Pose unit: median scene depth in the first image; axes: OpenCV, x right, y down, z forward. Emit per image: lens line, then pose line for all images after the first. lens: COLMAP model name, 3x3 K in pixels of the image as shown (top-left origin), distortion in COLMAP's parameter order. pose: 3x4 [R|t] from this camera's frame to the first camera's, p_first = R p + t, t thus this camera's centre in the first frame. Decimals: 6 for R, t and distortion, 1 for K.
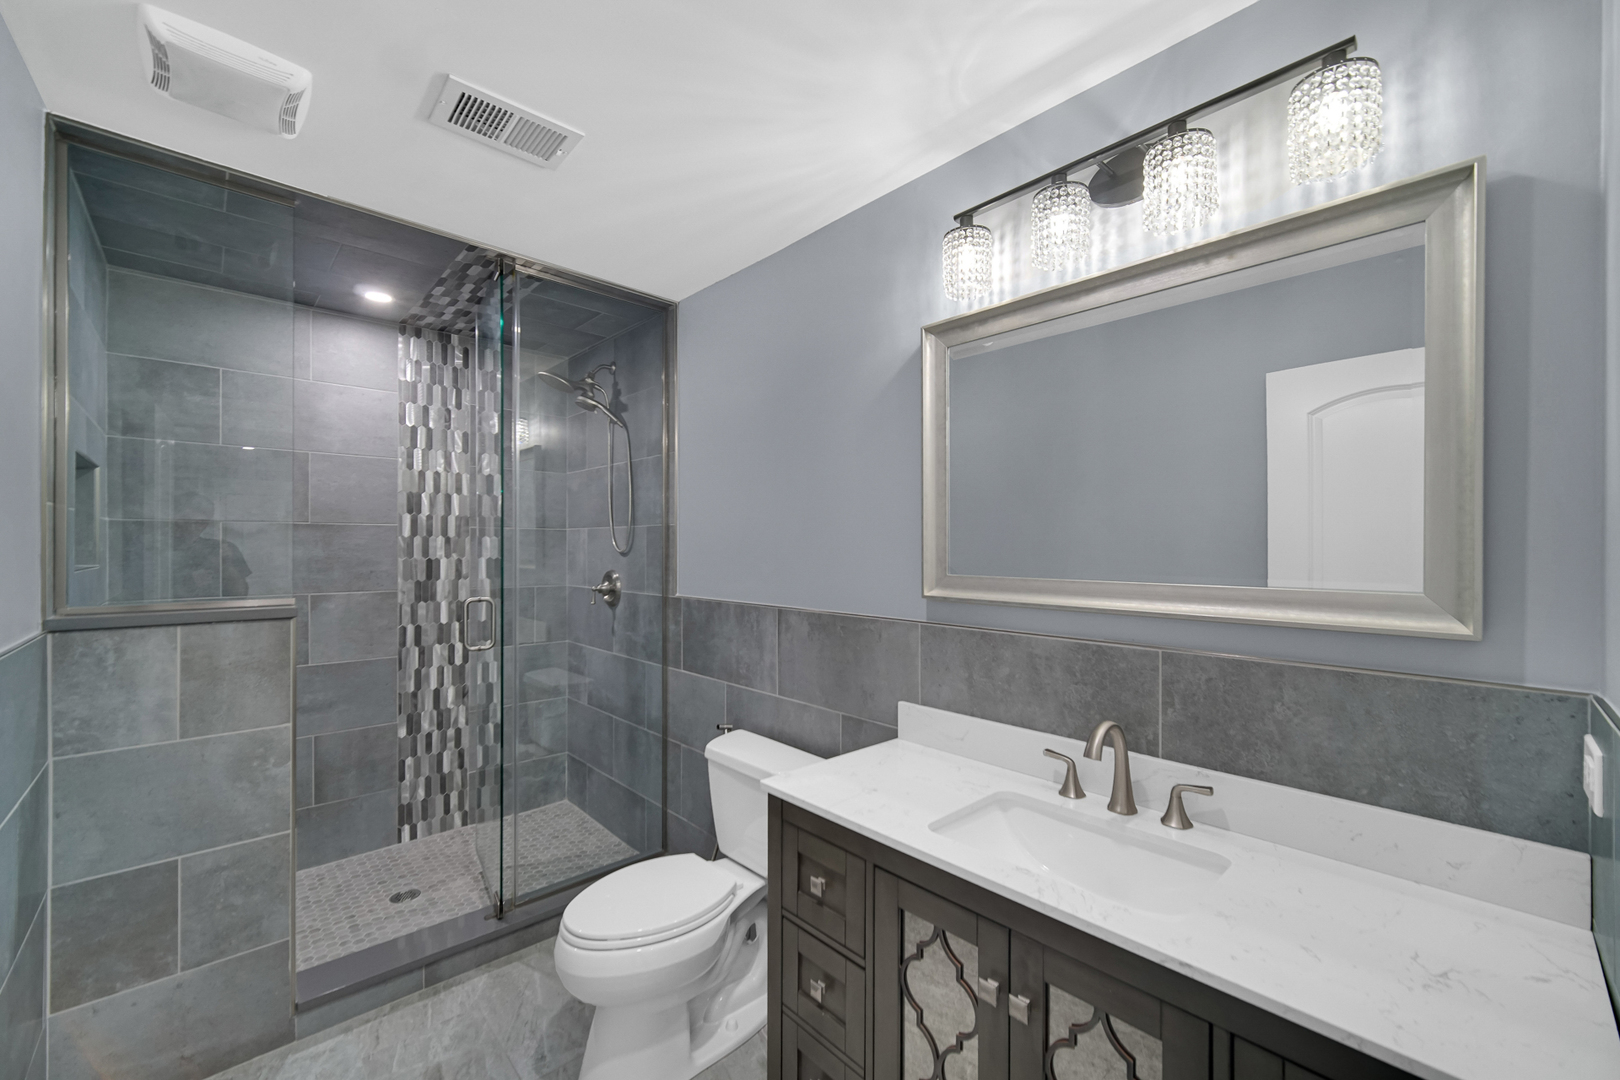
lens RADIAL K [[641.3, 0, 808.6], [0, 641.3, 544.3], [0, 0, 1]] dist [-0.007829, -0.000118]
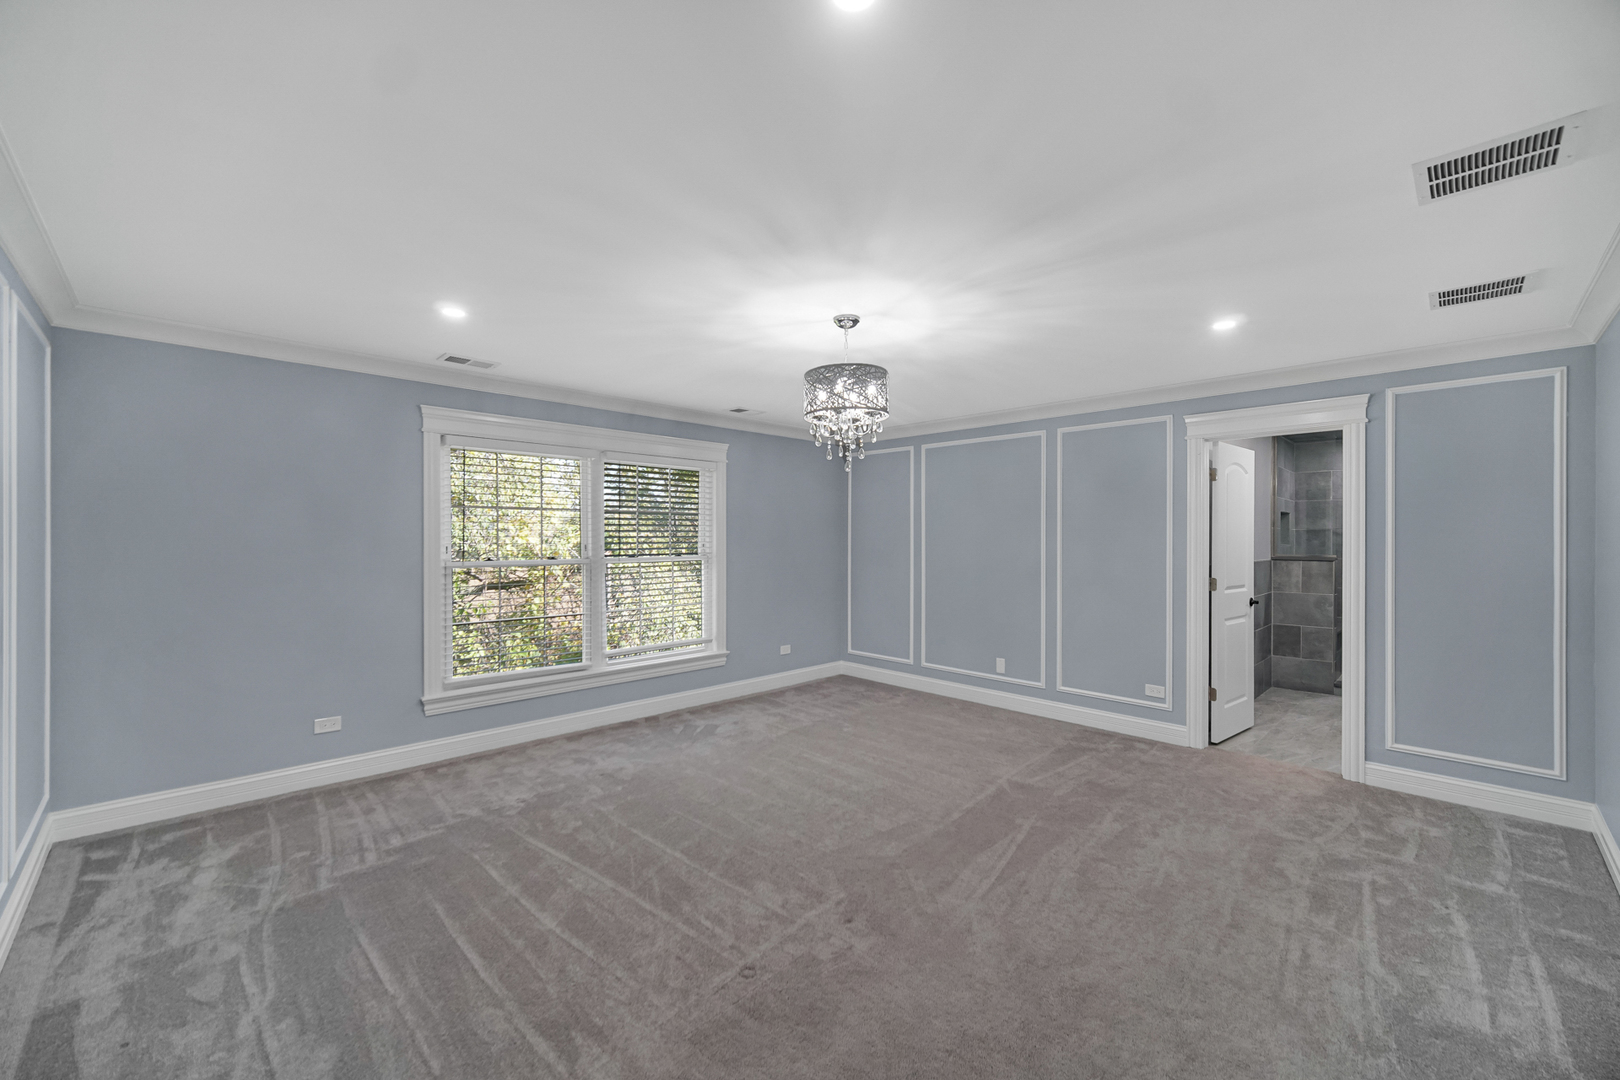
lens RADIAL K [[641.3, 0, 819.3], [0, 641.3, 536.4], [0, 0, 1]] dist [-0.007829, -0.000118]
pose [[0.009730, -0.002239, -0.999950, 2.492594], [0.002205, 0.999995, -0.002217, -0.004980], [0.999950, -0.002183, 0.009734, -1.687840]]
